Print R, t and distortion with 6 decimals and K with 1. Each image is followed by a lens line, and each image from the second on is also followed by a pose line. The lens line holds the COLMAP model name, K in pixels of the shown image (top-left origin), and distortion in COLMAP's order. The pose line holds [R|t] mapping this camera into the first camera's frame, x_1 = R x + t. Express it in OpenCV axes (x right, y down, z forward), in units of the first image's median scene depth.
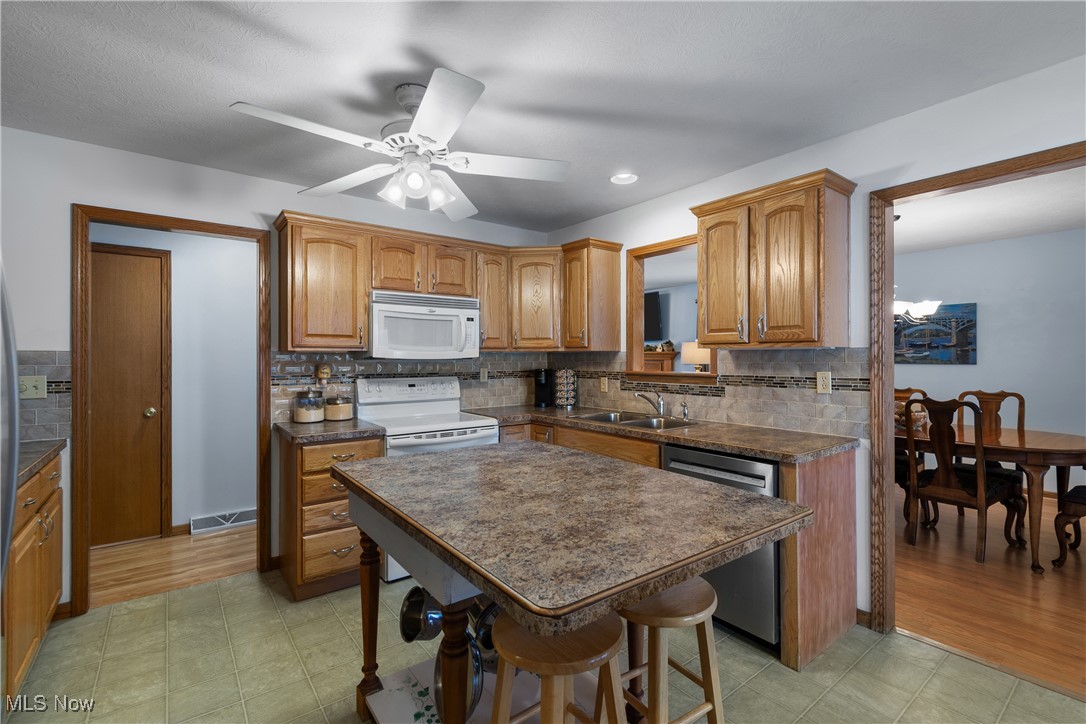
lens RADIAL K [[489.1, 0, 567.9], [0, 489.1, 359.7], [0, 0, 1]] dist [0.003284, -0.000141]
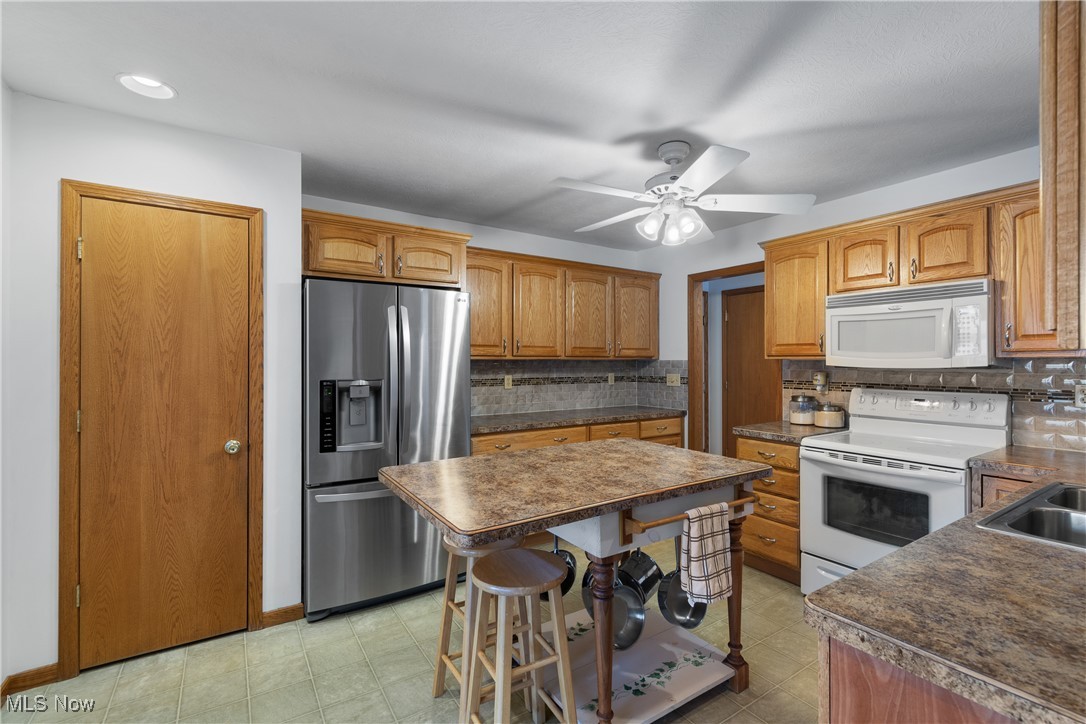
lens RADIAL K [[489.1, 0, 542.1], [0, 489.1, 363.0], [0, 0, 1]] dist [0.003284, -0.000141]
pose [[-0.114004, 0.003617, -0.993474, 0.623666], [-0.000819, 0.999993, 0.003735, -0.012690], [0.993480, 0.001240, -0.114000, 0.551693]]
